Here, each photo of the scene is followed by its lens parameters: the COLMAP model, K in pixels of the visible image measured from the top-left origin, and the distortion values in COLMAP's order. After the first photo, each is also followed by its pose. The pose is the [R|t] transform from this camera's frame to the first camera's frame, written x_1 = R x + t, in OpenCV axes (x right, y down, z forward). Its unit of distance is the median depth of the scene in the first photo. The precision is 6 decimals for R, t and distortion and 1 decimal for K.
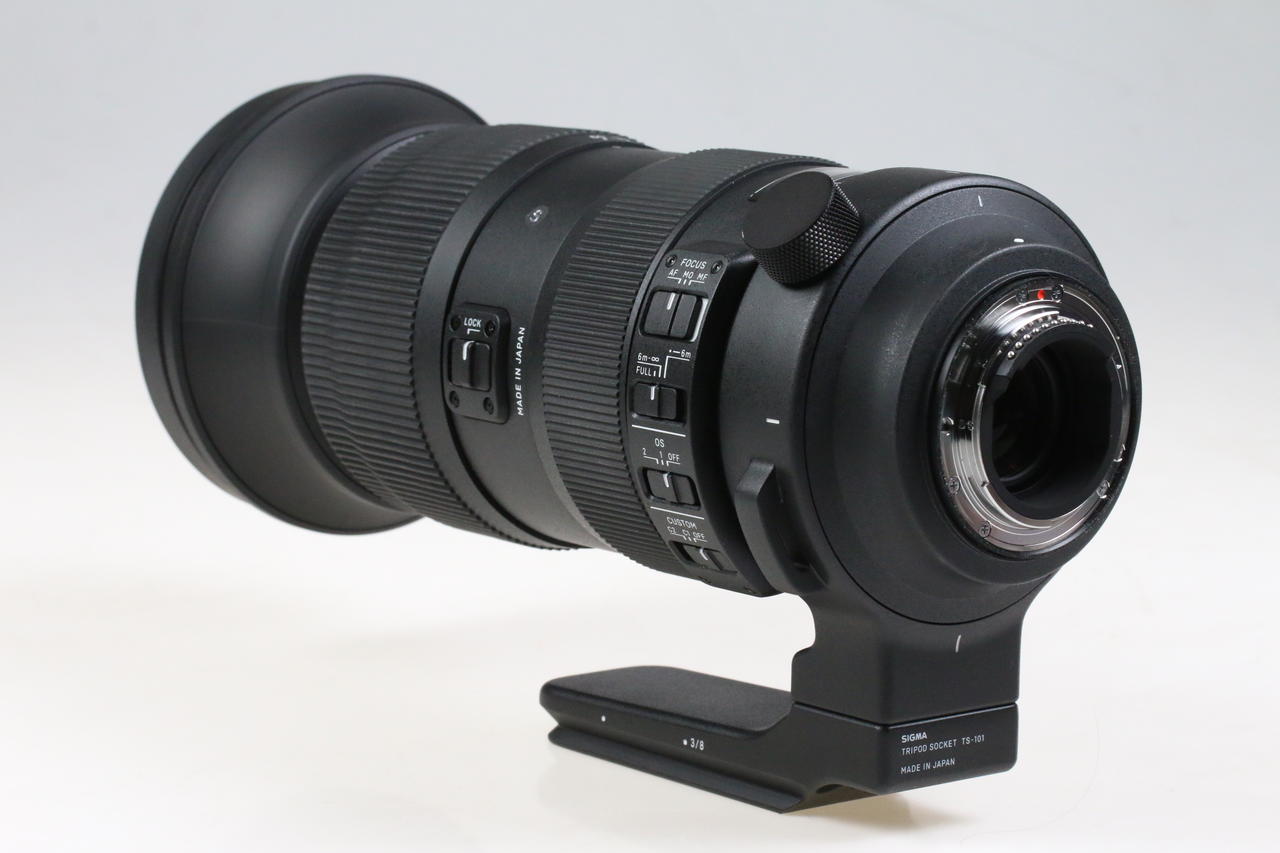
lens RADIAL K [[3555.9, 0, 640.0], [0, 3555.9, 426.5], [0, 0, 1]] dist [-0.055193, -0.096813]
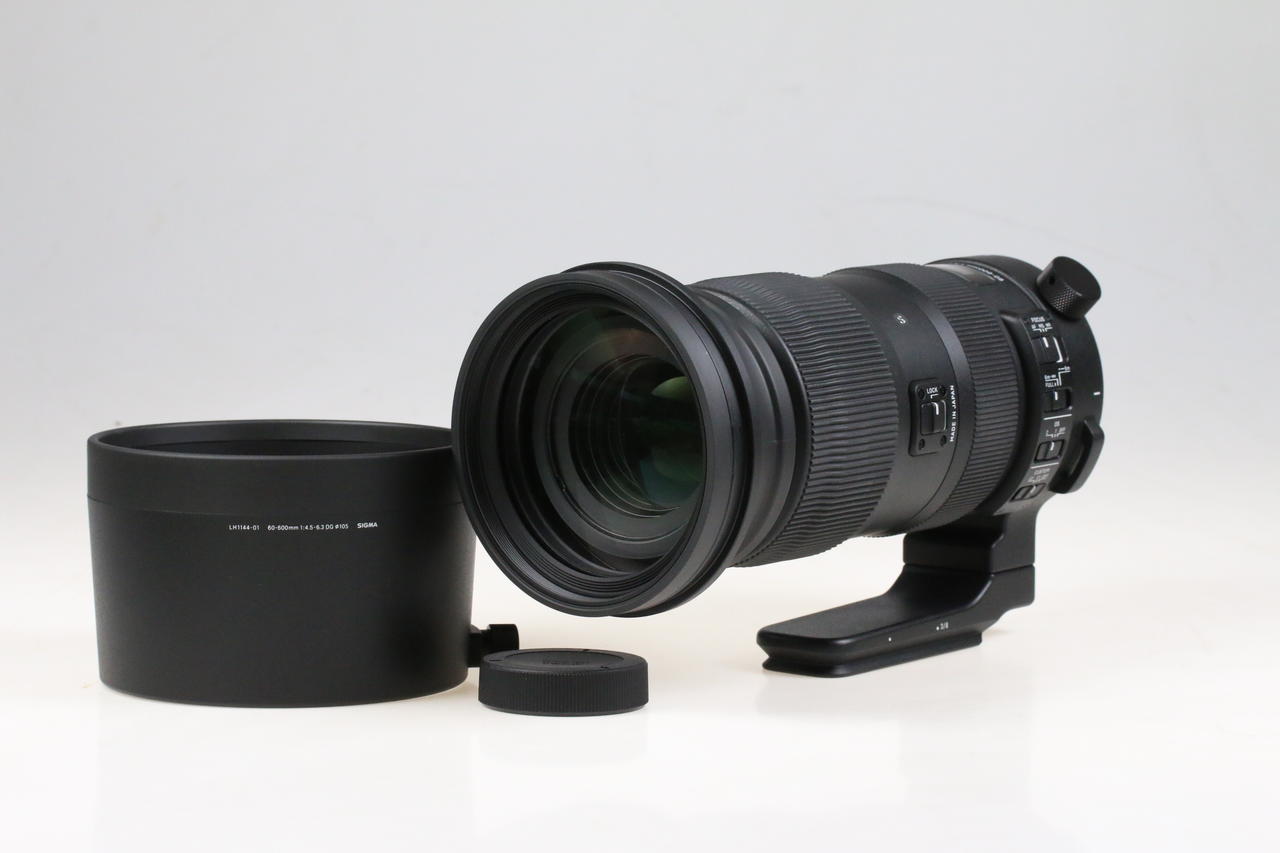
lens RADIAL K [[3555.9, 0, 640.0], [0, 3555.9, 426.5], [0, 0, 1]] dist [-0.055193, -0.096813]
pose [[-0.186568, -0.128968, 0.973940, -1.573177], [0.142256, 0.977352, 0.156670, -0.281856], [-0.972088, 0.167779, -0.163997, 1.426952]]
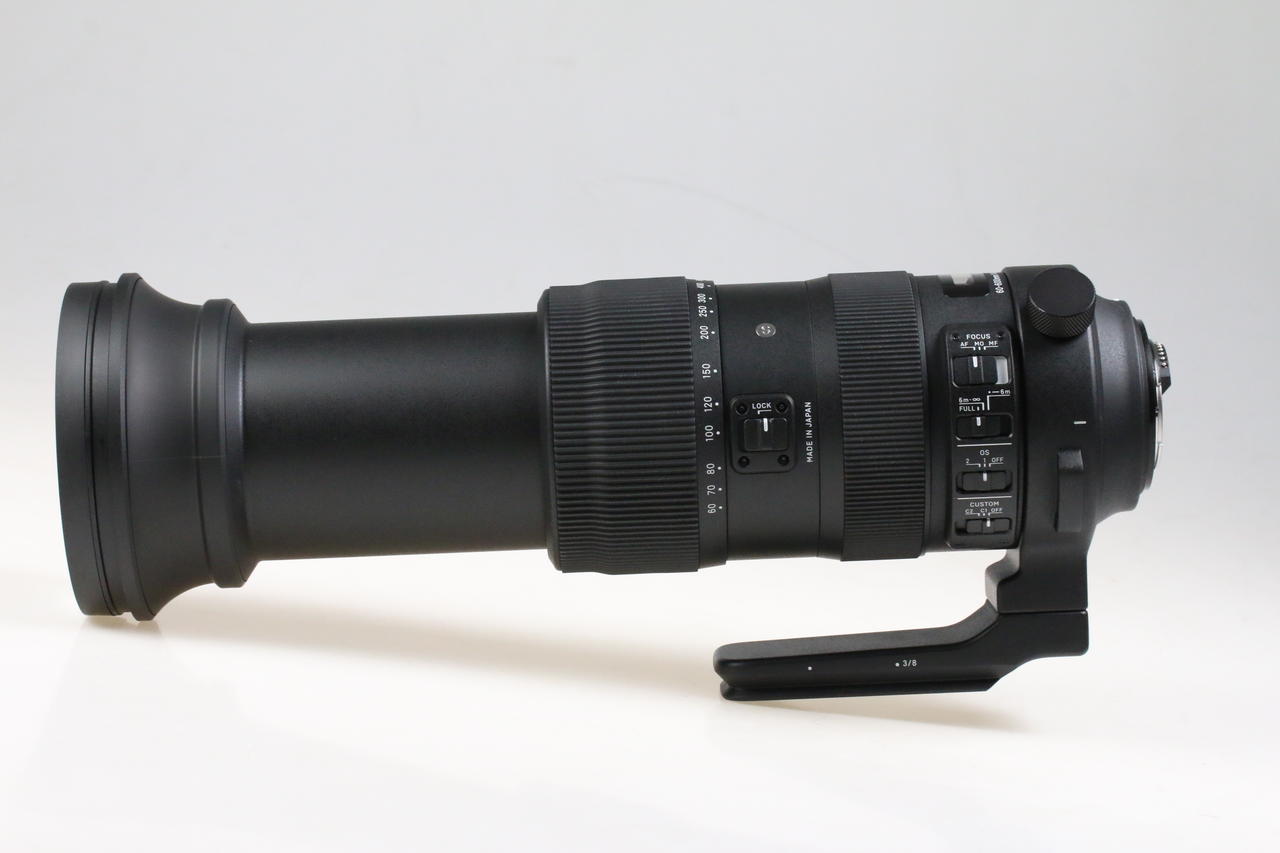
lens RADIAL K [[3555.9, 0, 640.0], [0, 3555.9, 426.5], [0, 0, 1]] dist [-0.055193, -0.096813]
pose [[0.630793, -0.123669, 0.766033, -1.233175], [0.162569, 0.986371, 0.025372, -0.068099], [-0.758730, 0.108529, 0.642300, 0.112105]]
